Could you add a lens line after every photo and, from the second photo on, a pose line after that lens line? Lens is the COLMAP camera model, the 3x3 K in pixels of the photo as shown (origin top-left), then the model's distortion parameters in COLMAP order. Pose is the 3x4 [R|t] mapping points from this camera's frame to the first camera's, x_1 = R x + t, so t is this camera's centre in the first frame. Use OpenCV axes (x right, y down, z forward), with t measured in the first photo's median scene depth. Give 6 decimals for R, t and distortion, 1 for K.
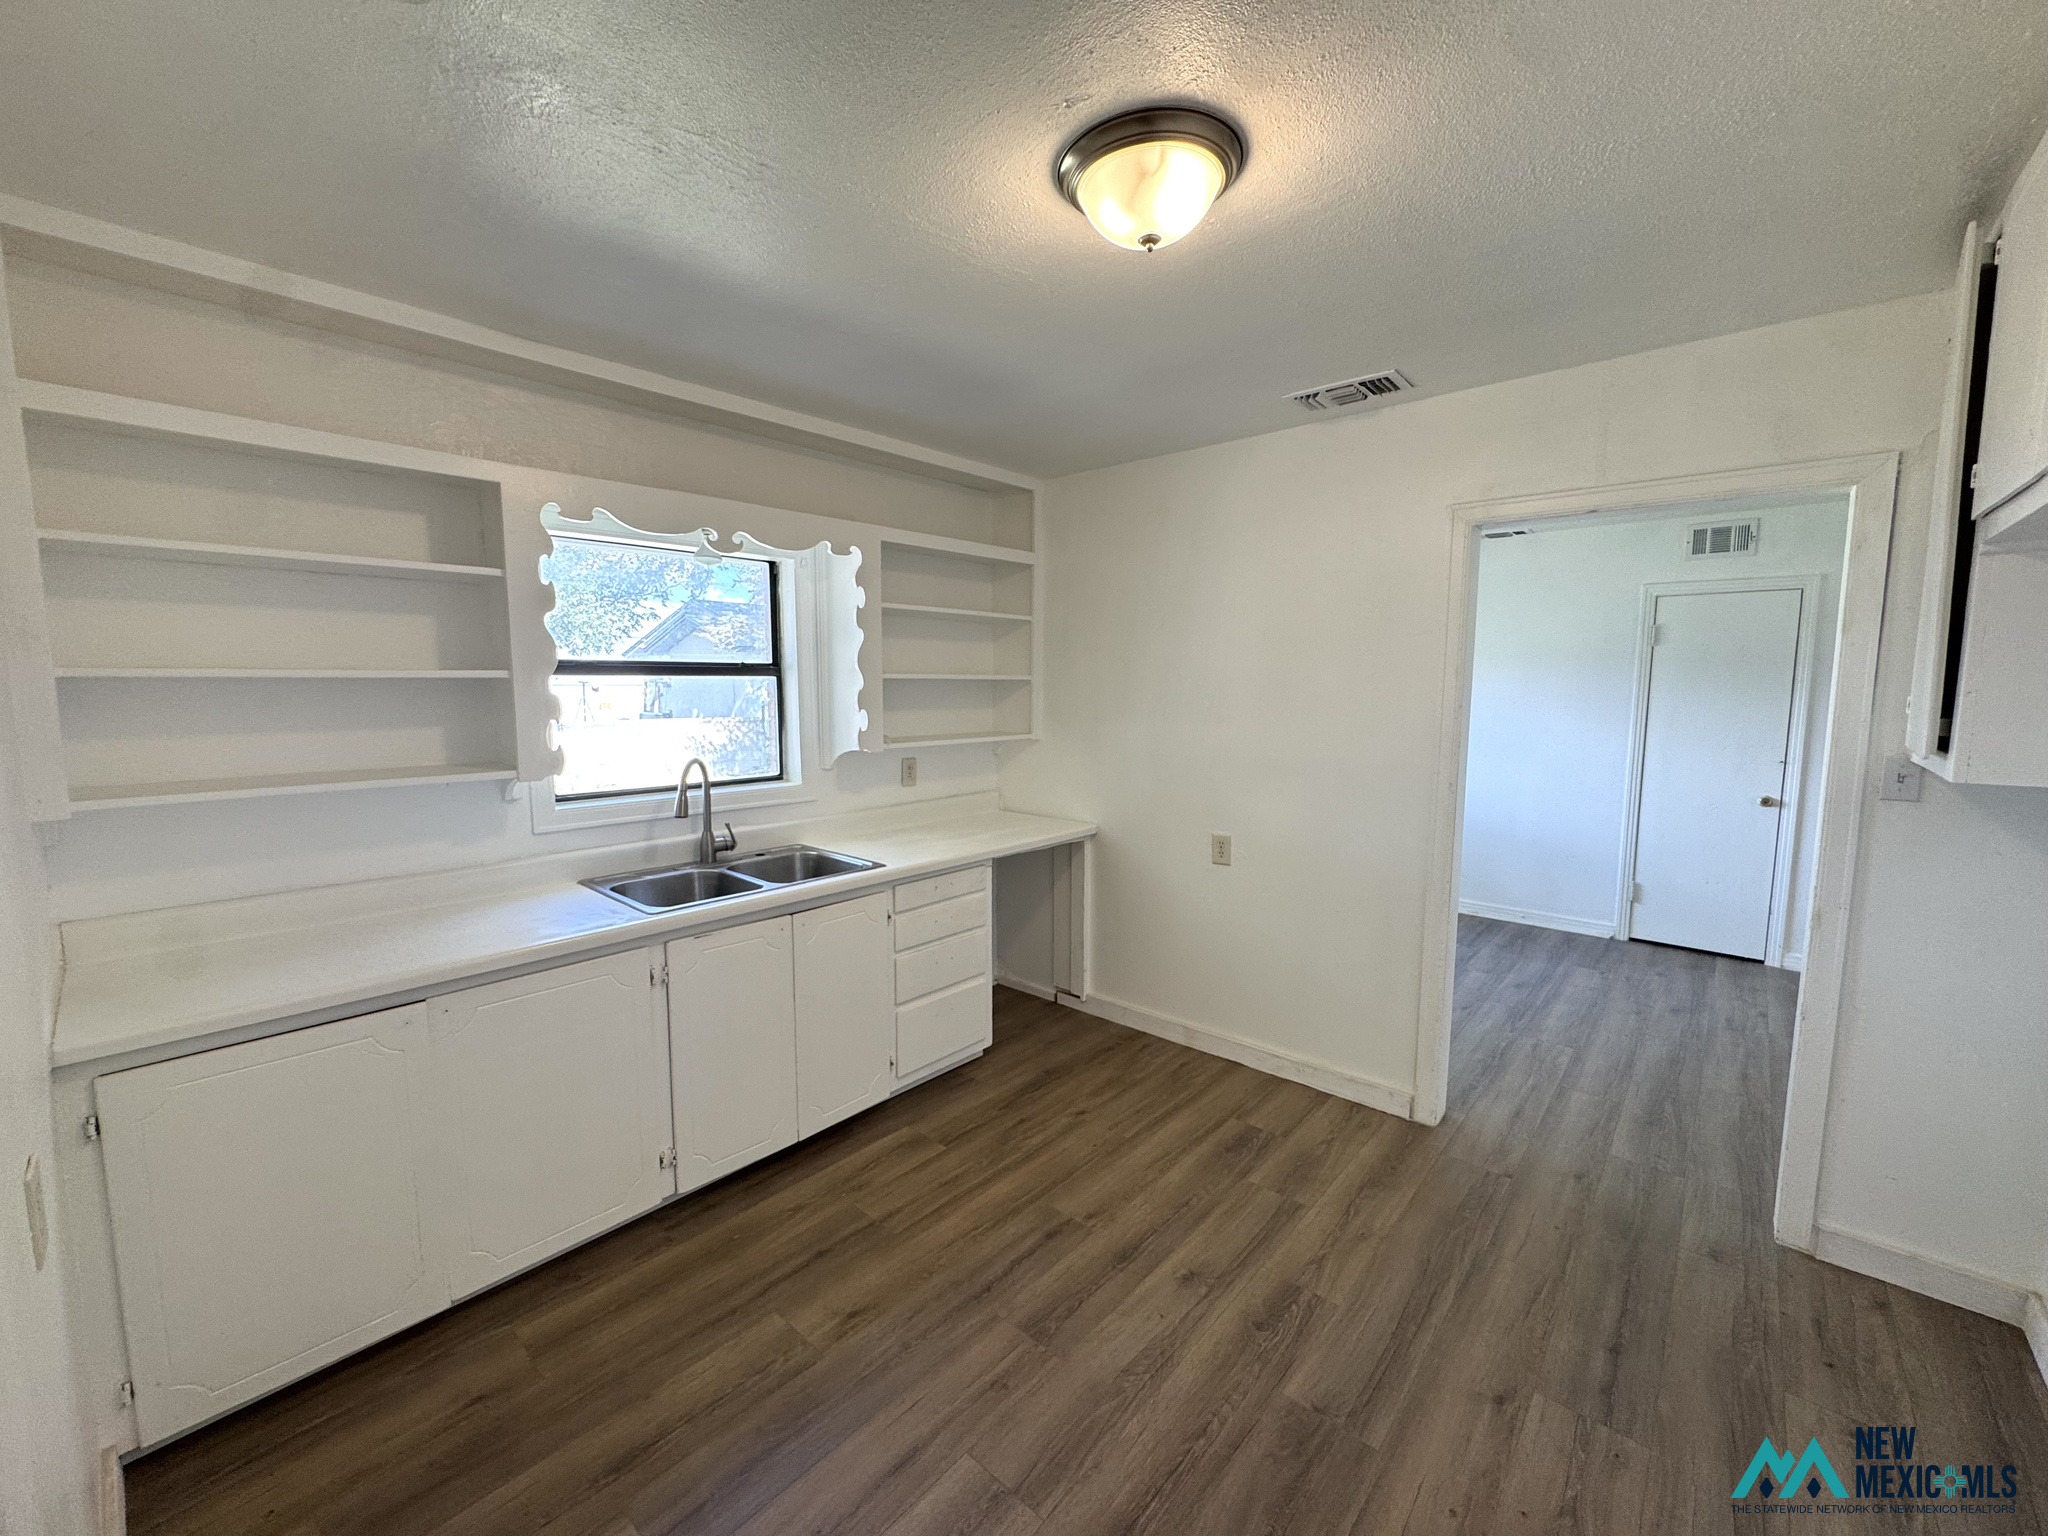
lens RADIAL K [[822.9, 0, 1024.0], [0, 822.9, 768.0], [0, 0, 1]] dist [-0.001235, -0.000077]
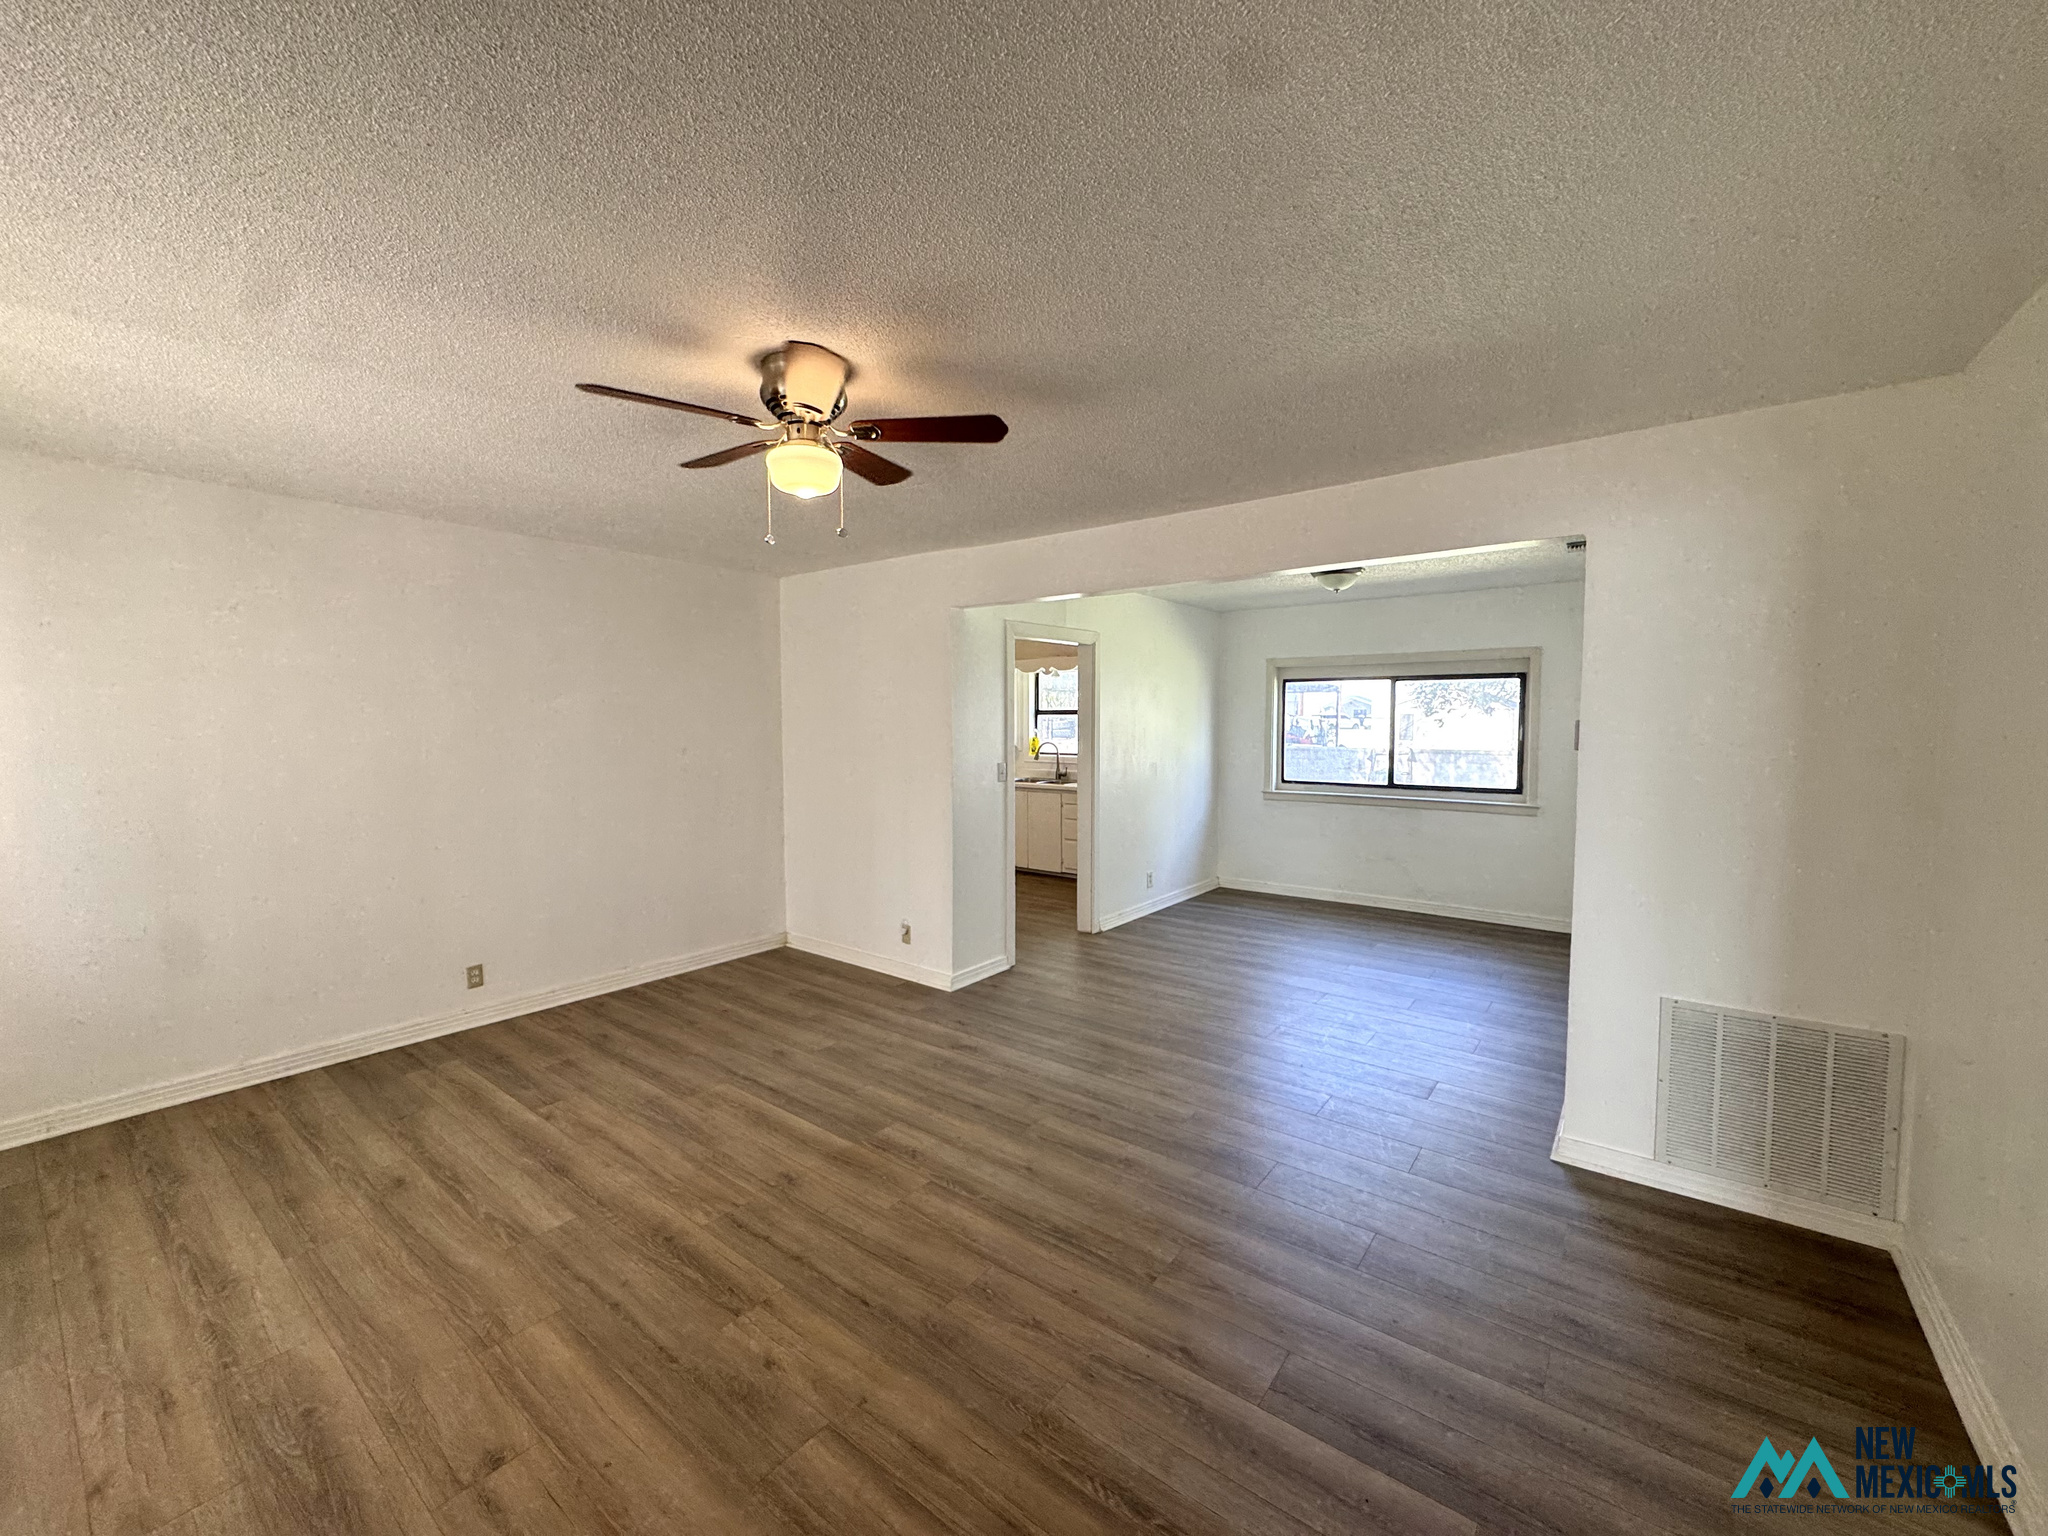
lens RADIAL K [[822.9, 0, 1024.0], [0, 822.9, 768.0], [0, 0, 1]] dist [-0.001235, -0.000077]
pose [[0.074470, 0.061397, -0.995331, 1.608993], [-0.087947, 0.994618, 0.054773, -0.046853], [0.993338, 0.083458, 0.079469, 0.427920]]
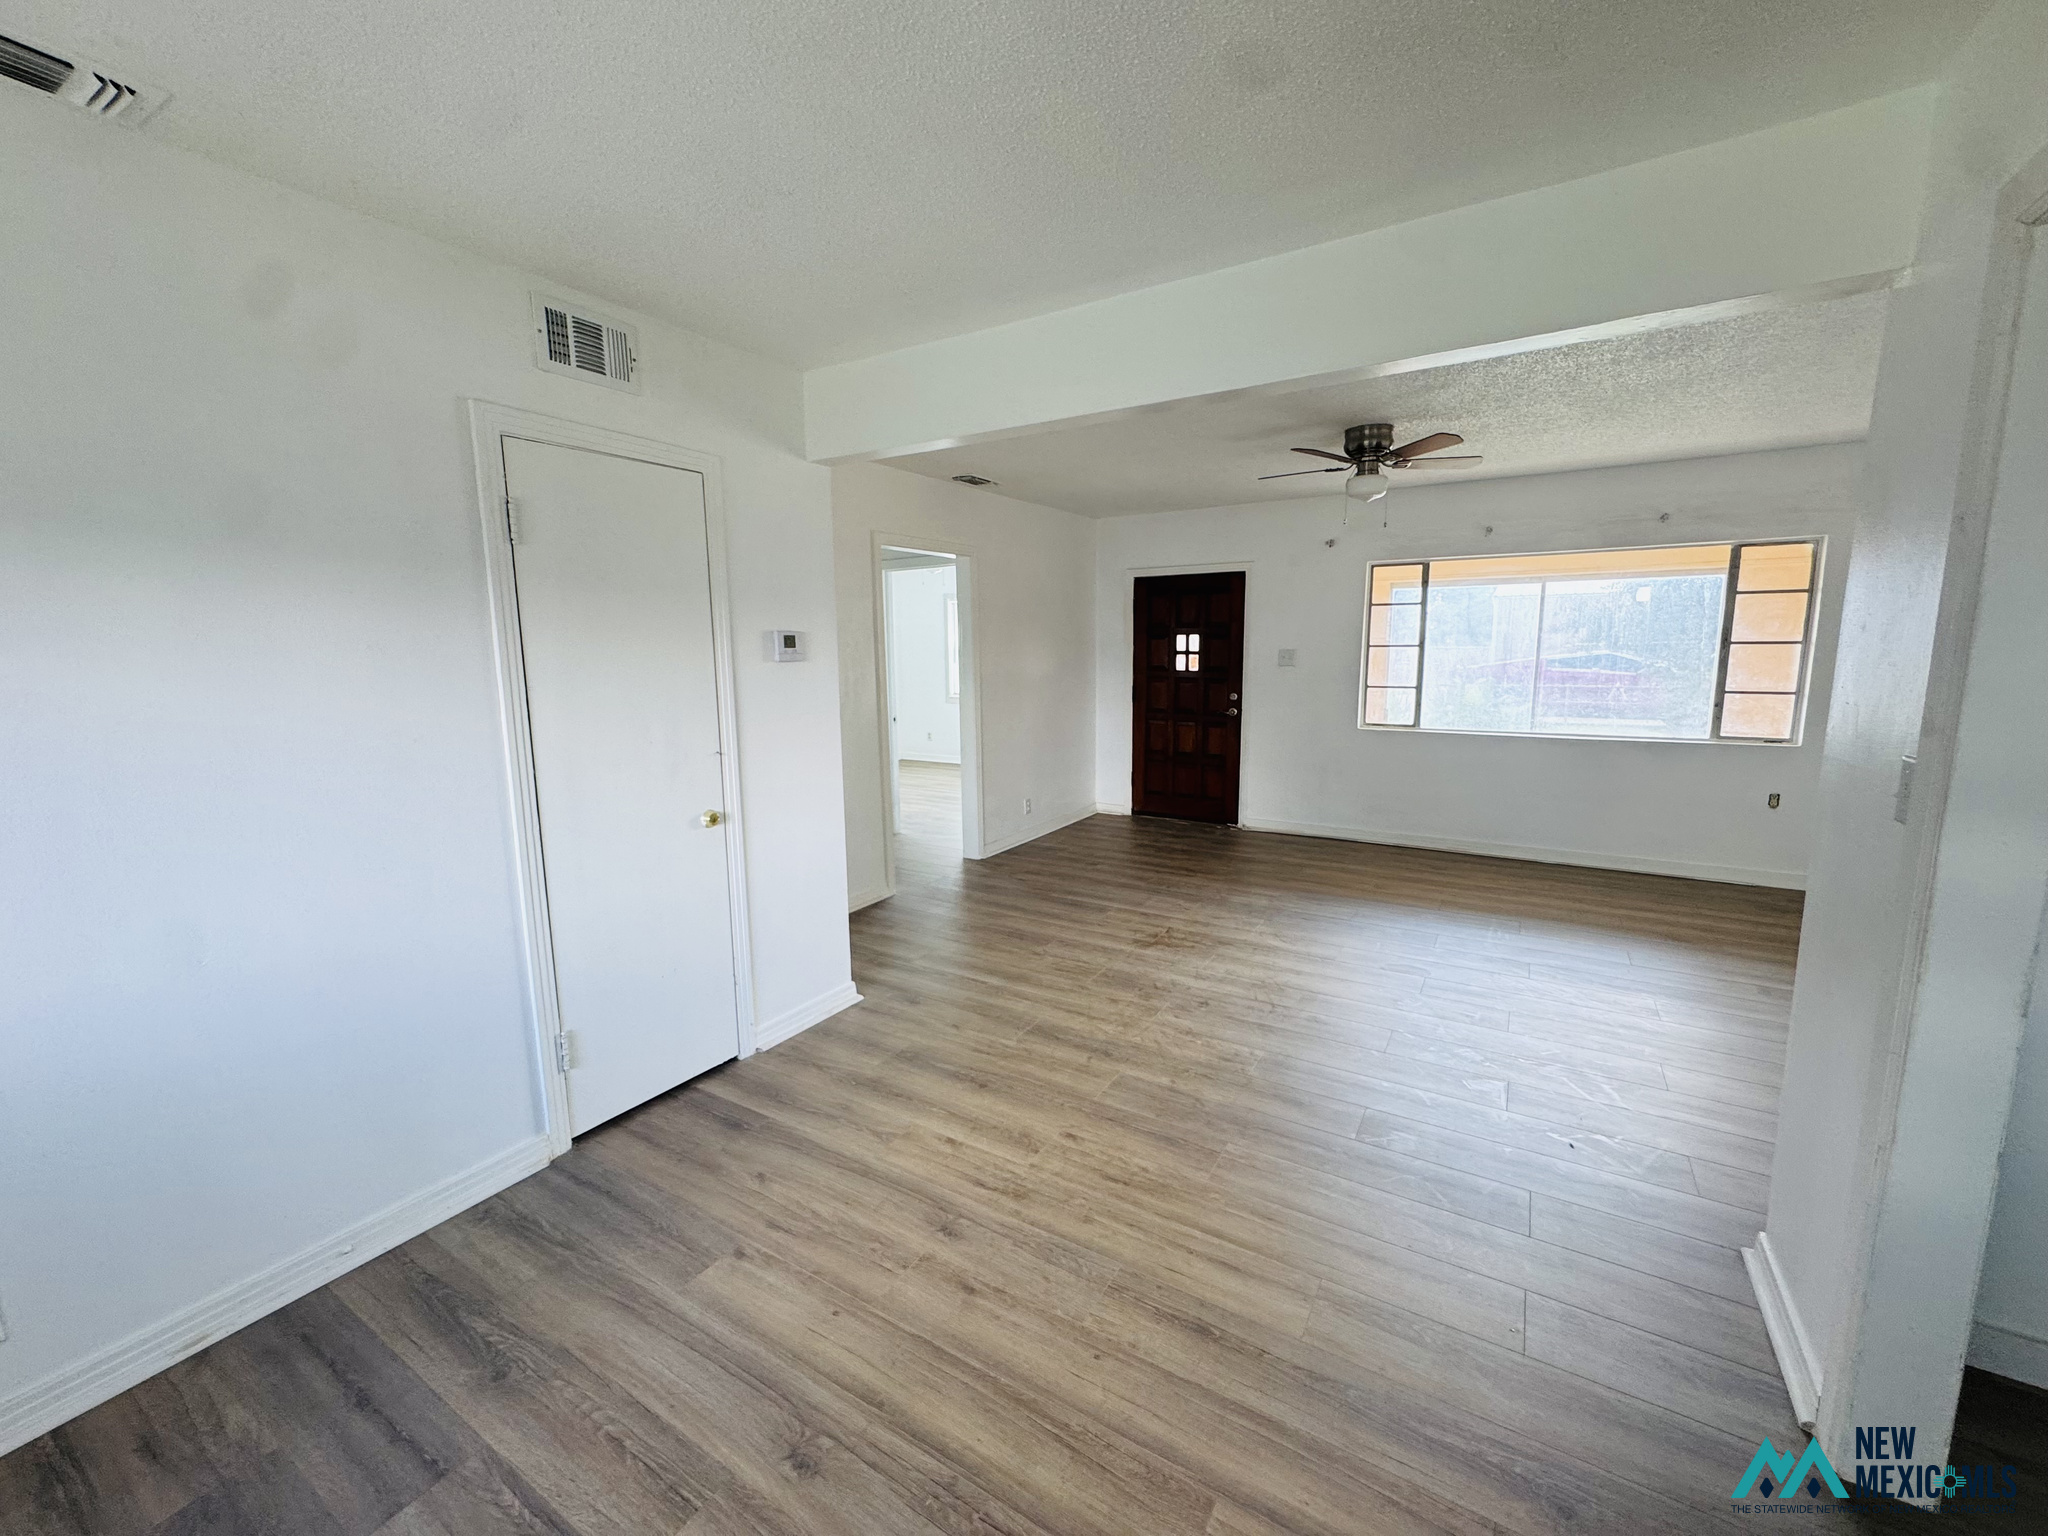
lens RADIAL K [[822.9, 0, 1024.0], [0, 822.9, 768.0], [0, 0, 1]] dist [-0.001235, -0.000077]
pose [[-0.176635, -0.145579, 0.973451, 0.260076], [0.102347, 0.980924, 0.165268, -0.075479], [-0.978941, 0.128822, -0.158366, 0.862396]]
